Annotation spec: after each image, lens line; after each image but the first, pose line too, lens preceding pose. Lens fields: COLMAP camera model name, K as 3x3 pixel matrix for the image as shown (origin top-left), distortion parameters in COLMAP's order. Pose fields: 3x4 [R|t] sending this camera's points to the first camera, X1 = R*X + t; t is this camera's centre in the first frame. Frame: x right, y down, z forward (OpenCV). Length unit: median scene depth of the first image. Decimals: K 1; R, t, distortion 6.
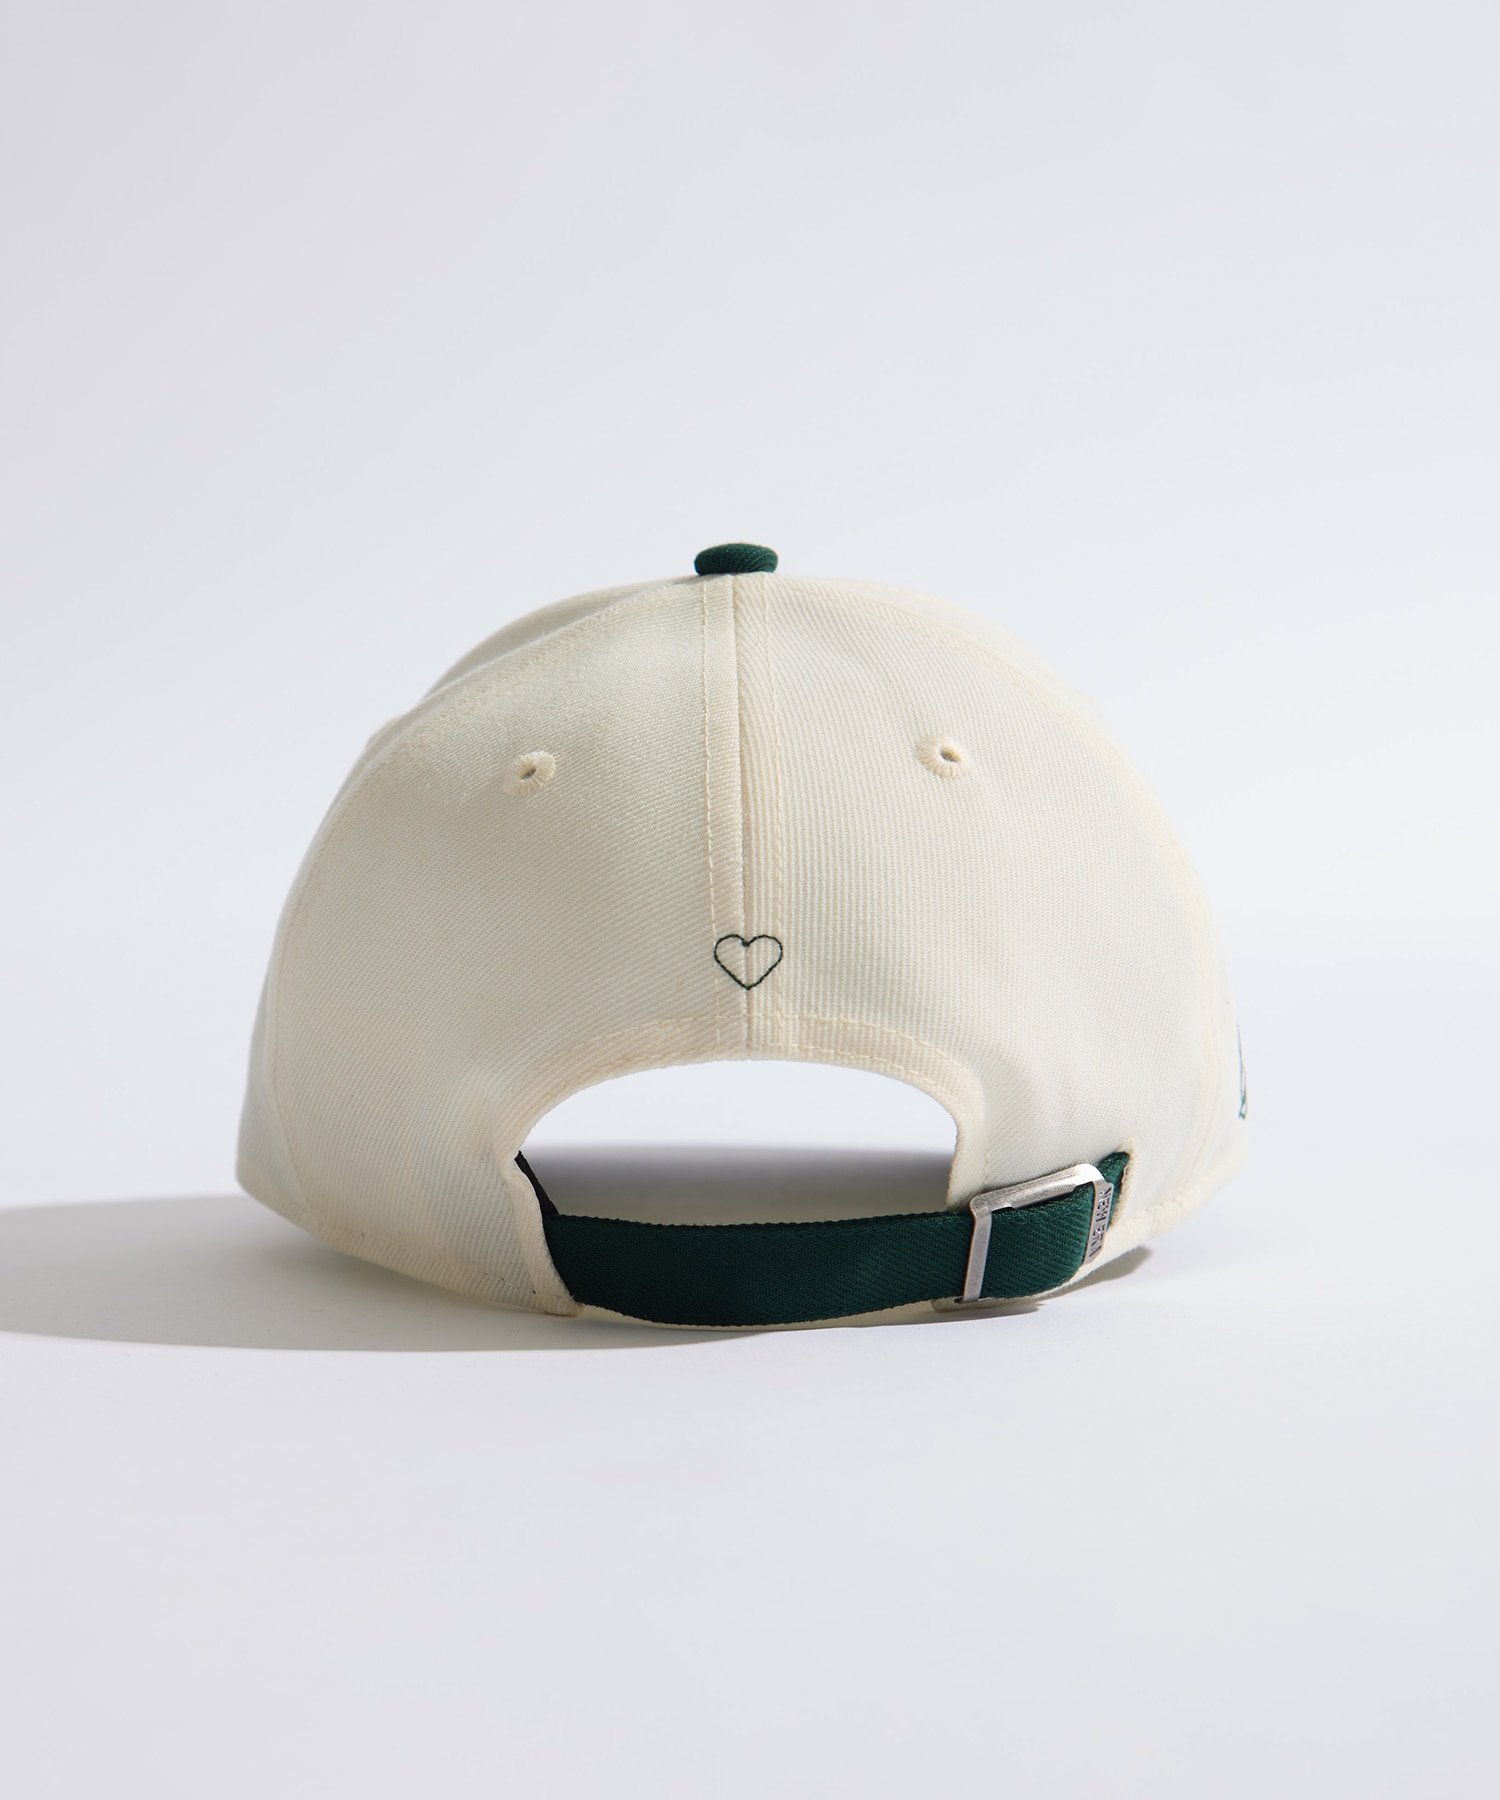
lens RADIAL K [[3145.2, 0, 749.9], [0, 3145.2, 901.1], [0, 0, 1]] dist [-0.264641, 0.000000]
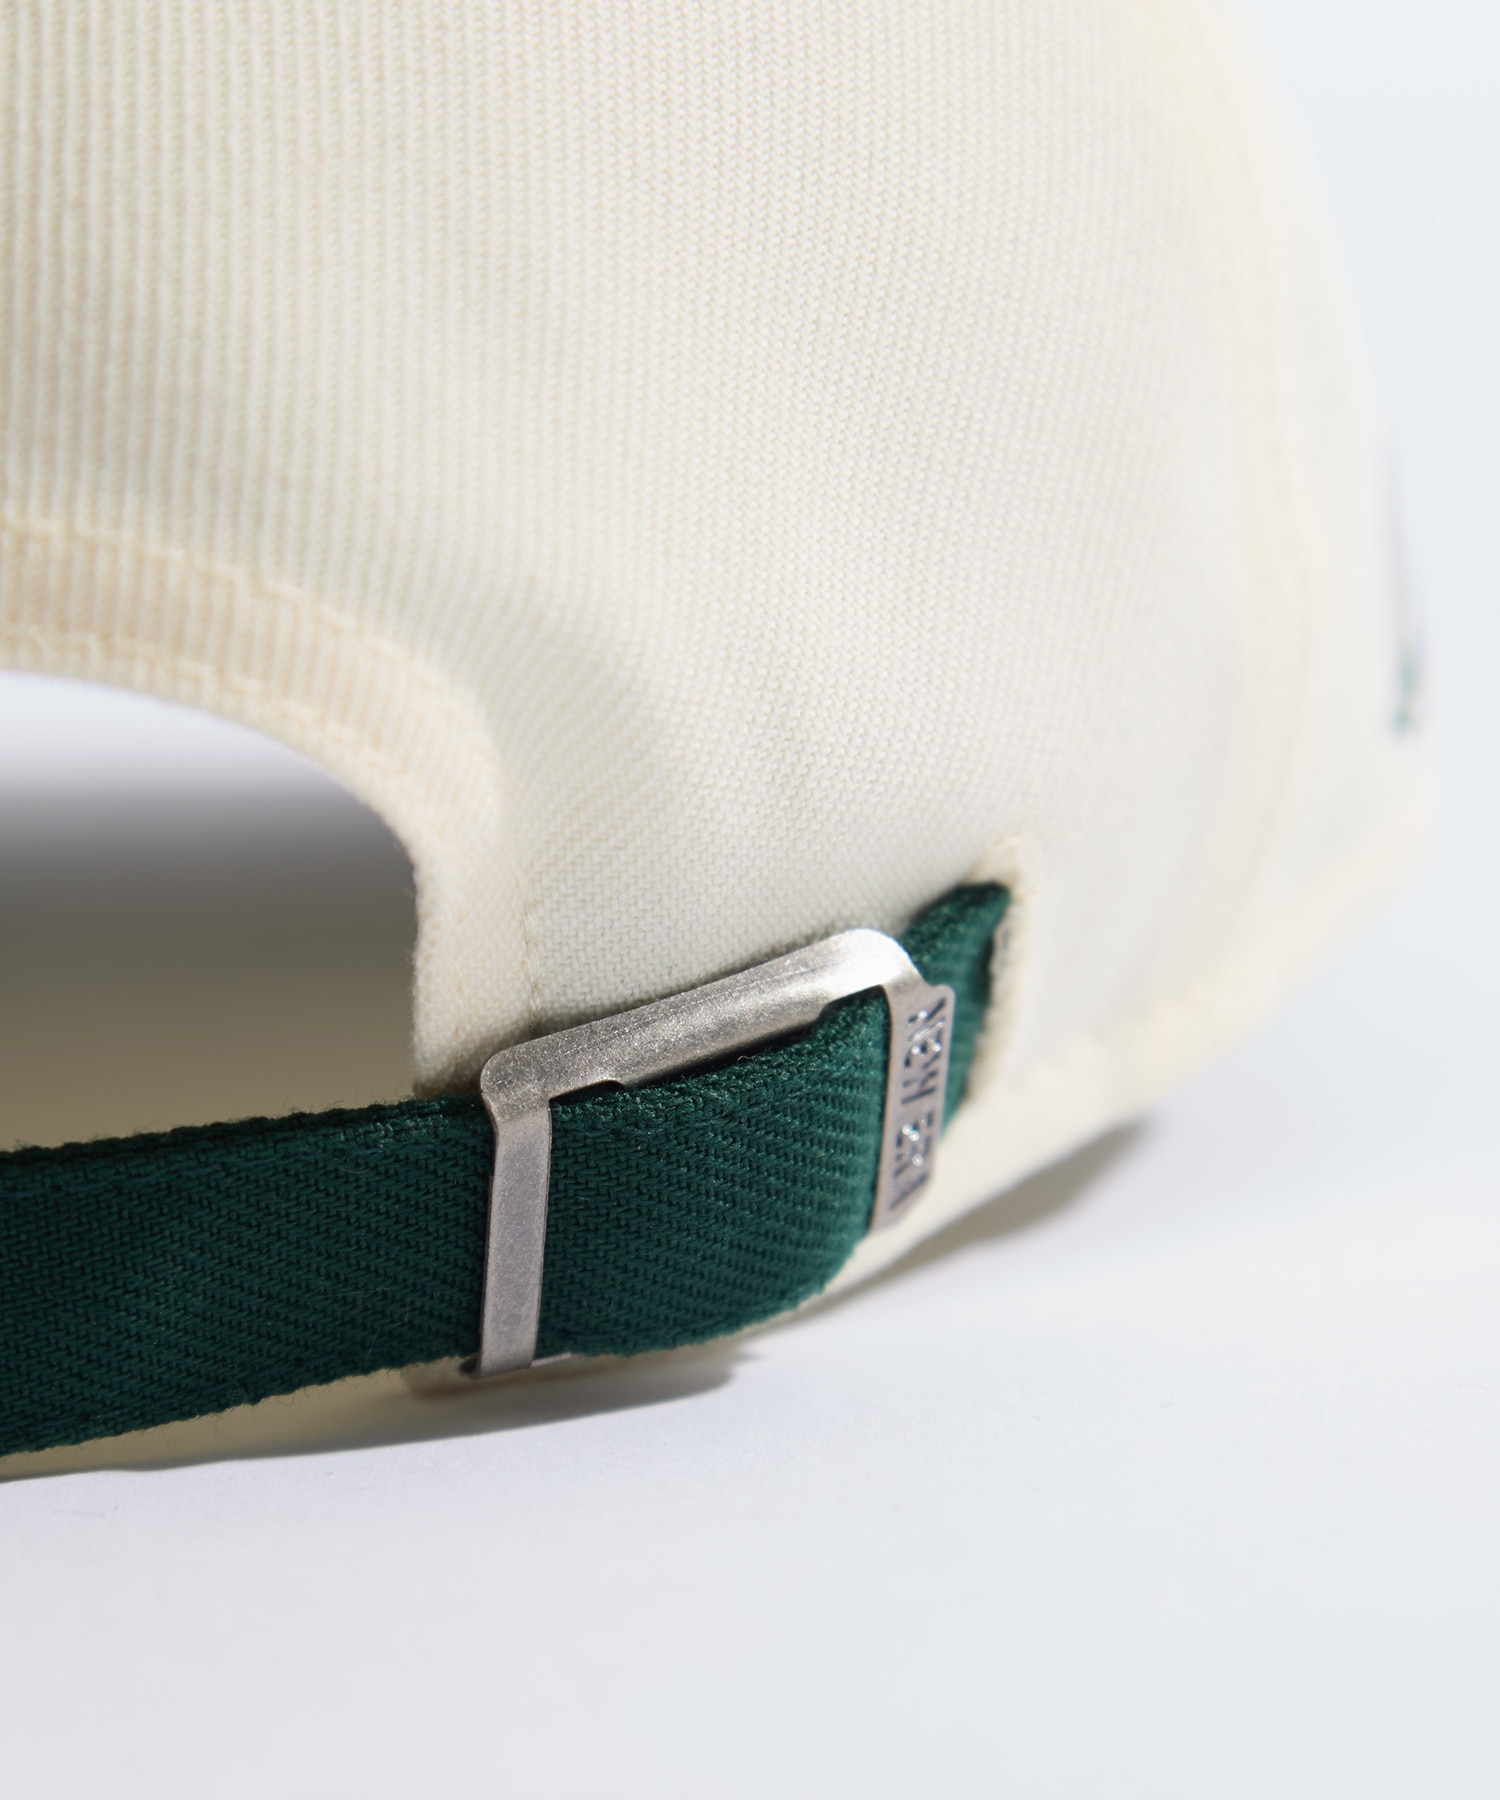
lens RADIAL K [[5685.6, 0, 750.1], [0, 5685.6, 899.3], [0, 0, 1]] dist [-0.002253, 0.000000]
pose [[0.999353, -0.031758, -0.016868, 0.108424], [0.033706, 0.990724, 0.131642, 0.002938], [0.012531, -0.132125, 0.991154, 0.427289]]
